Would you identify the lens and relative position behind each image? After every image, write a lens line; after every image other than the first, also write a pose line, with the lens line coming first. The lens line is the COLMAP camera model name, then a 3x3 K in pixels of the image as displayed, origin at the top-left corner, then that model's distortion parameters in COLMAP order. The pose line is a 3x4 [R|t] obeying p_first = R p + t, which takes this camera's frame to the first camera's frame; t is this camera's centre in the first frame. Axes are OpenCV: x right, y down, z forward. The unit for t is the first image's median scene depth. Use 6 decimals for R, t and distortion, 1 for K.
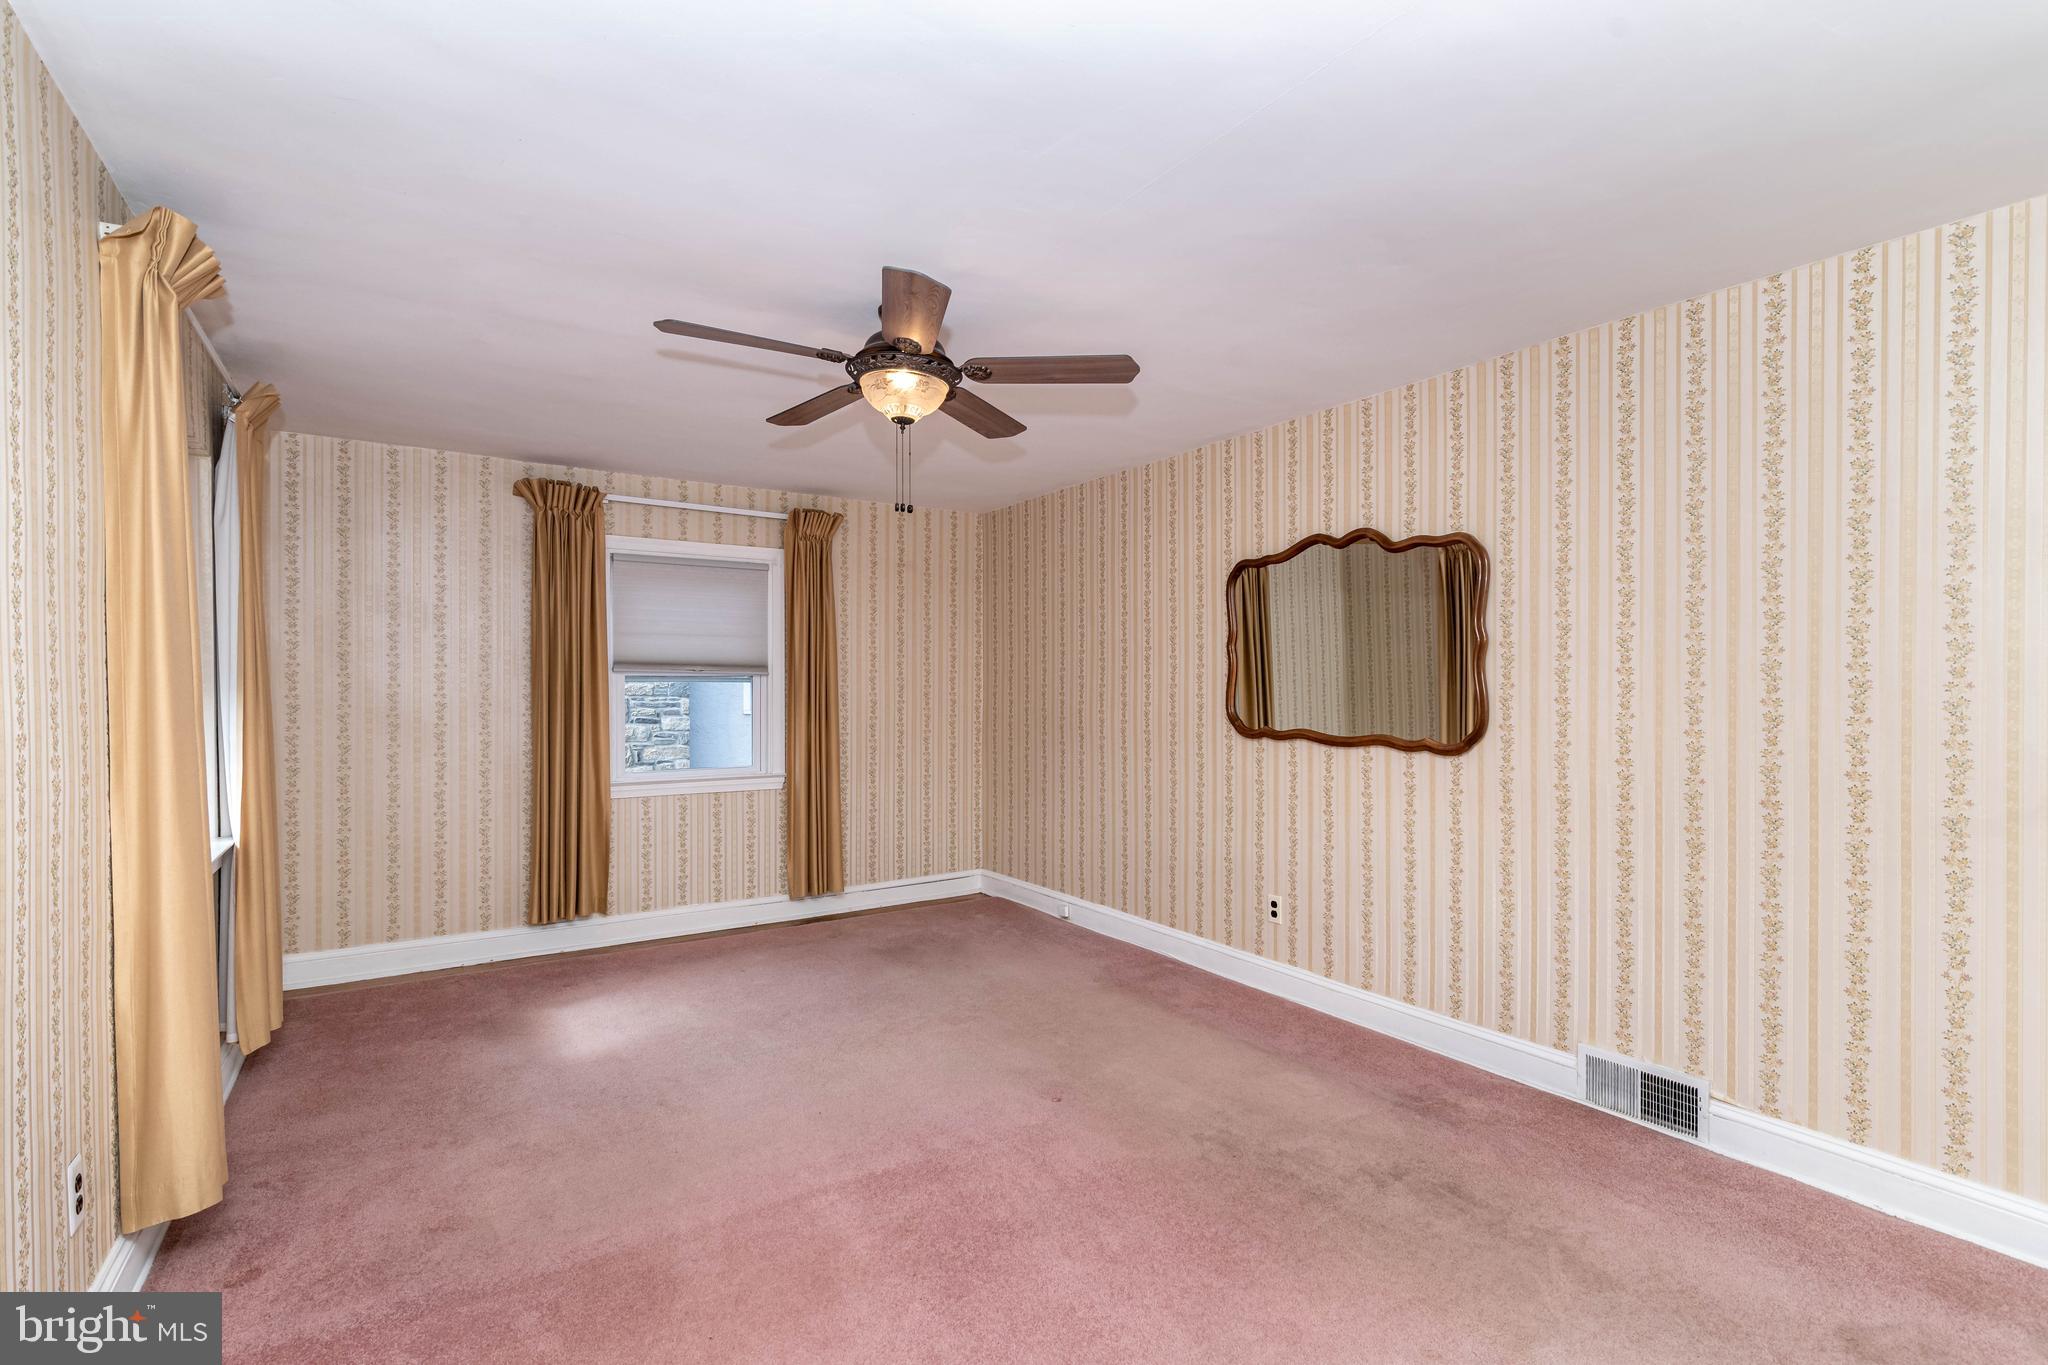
lens RADIAL K [[938.7, 0, 1033.7], [0, 938.7, 683.3], [0, 0, 1]] dist [0.000772, -0.000628]
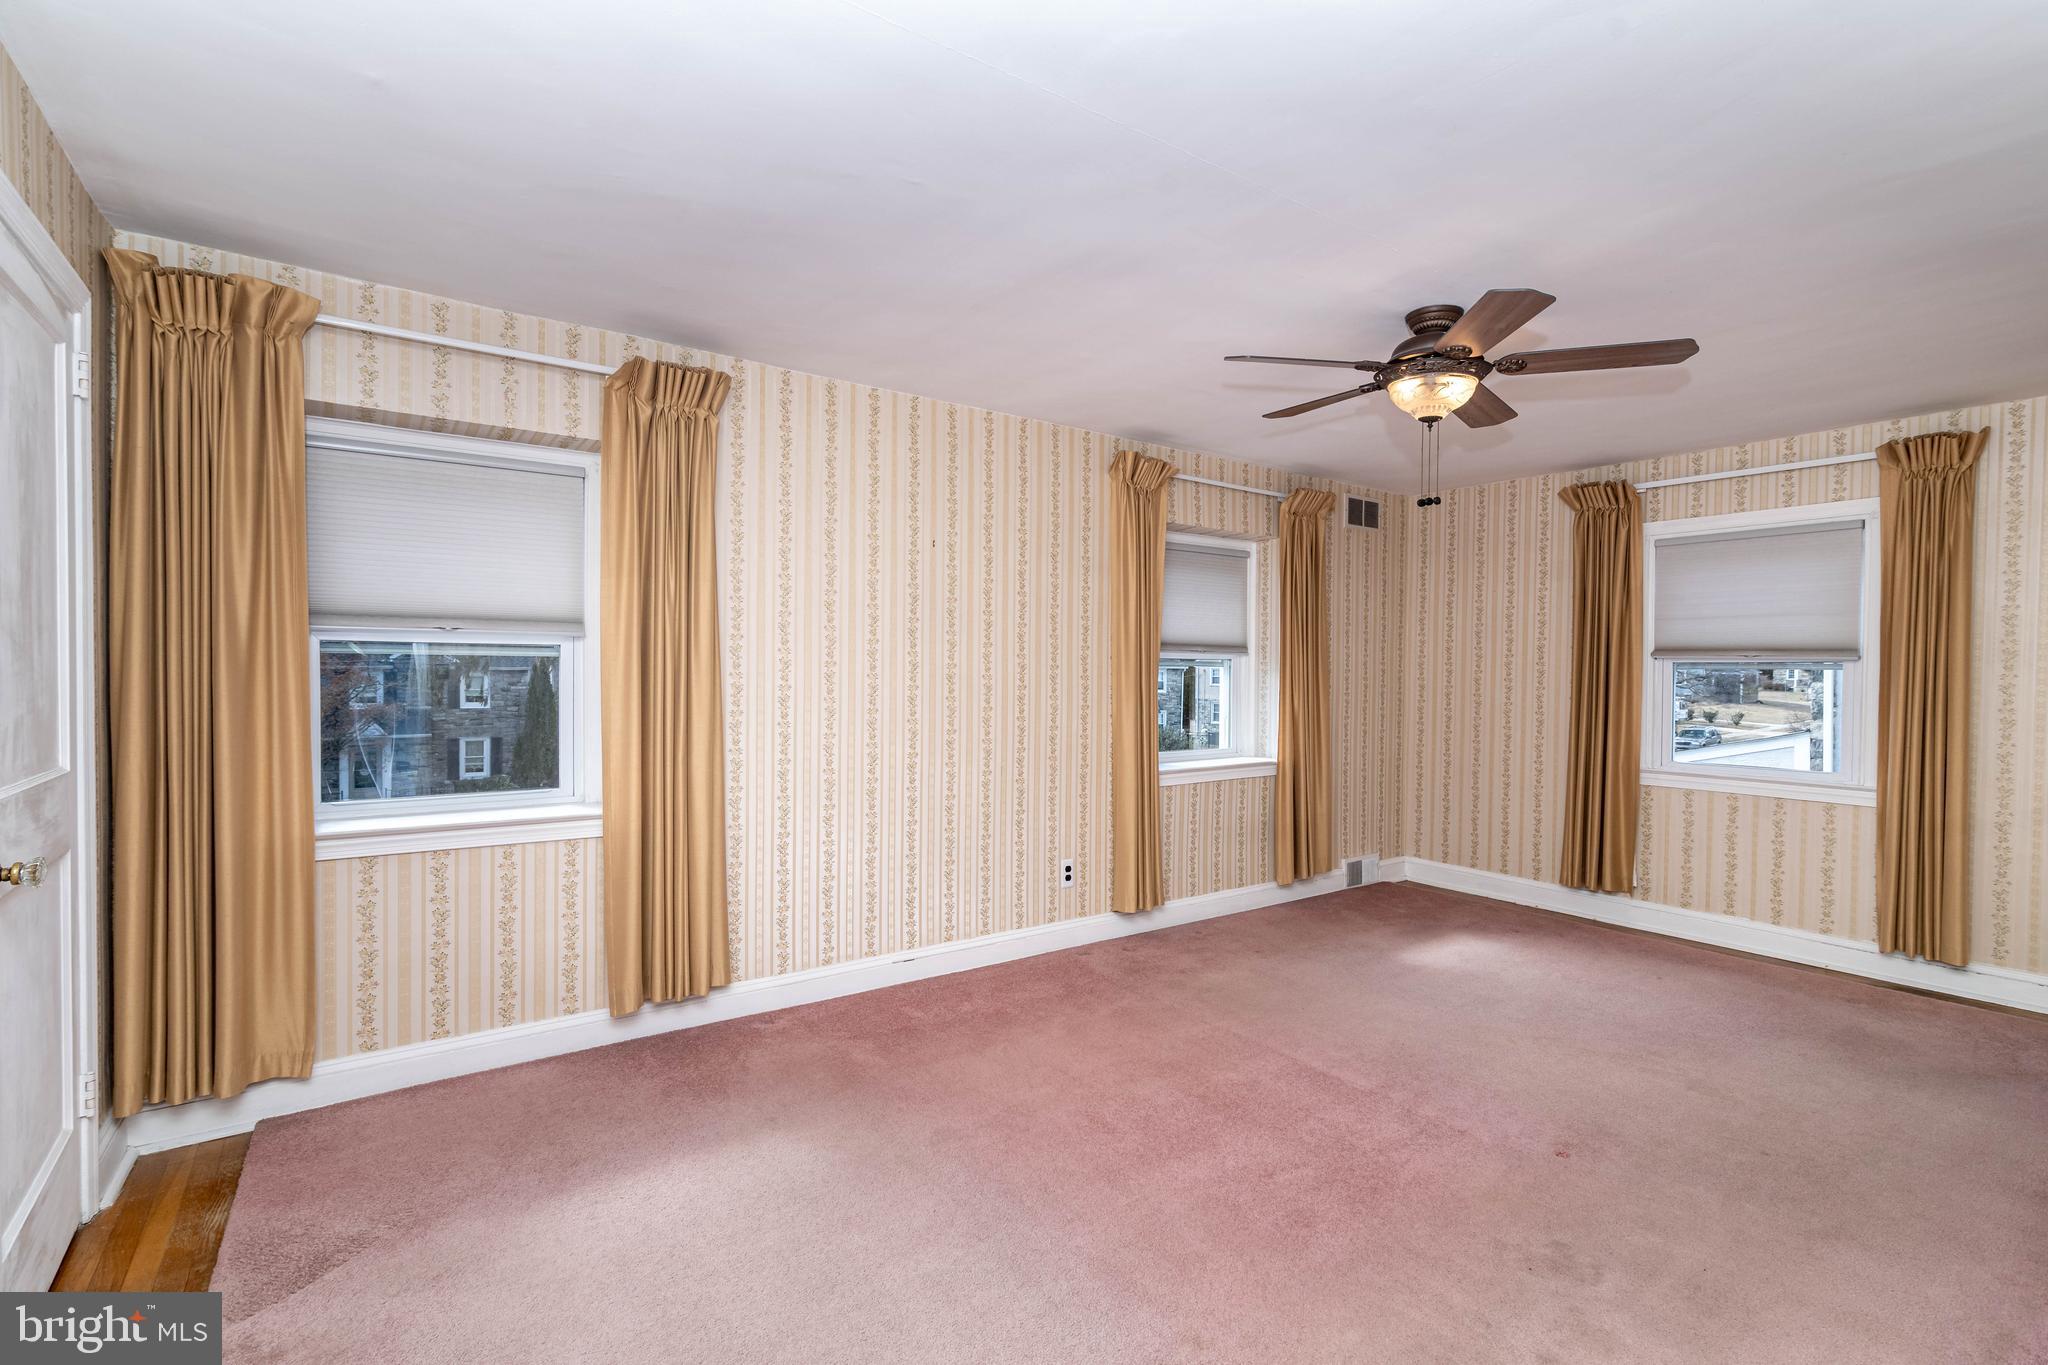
lens RADIAL K [[938.7, 0, 1020.8], [0, 938.7, 679.8], [0, 0, 1]] dist [0.000772, -0.000628]
pose [[0.026564, 0.012314, -0.999571, 0.555711], [-0.006037, 0.999908, 0.012157, 0.002288], [0.999629, 0.005712, 0.026636, 0.312895]]
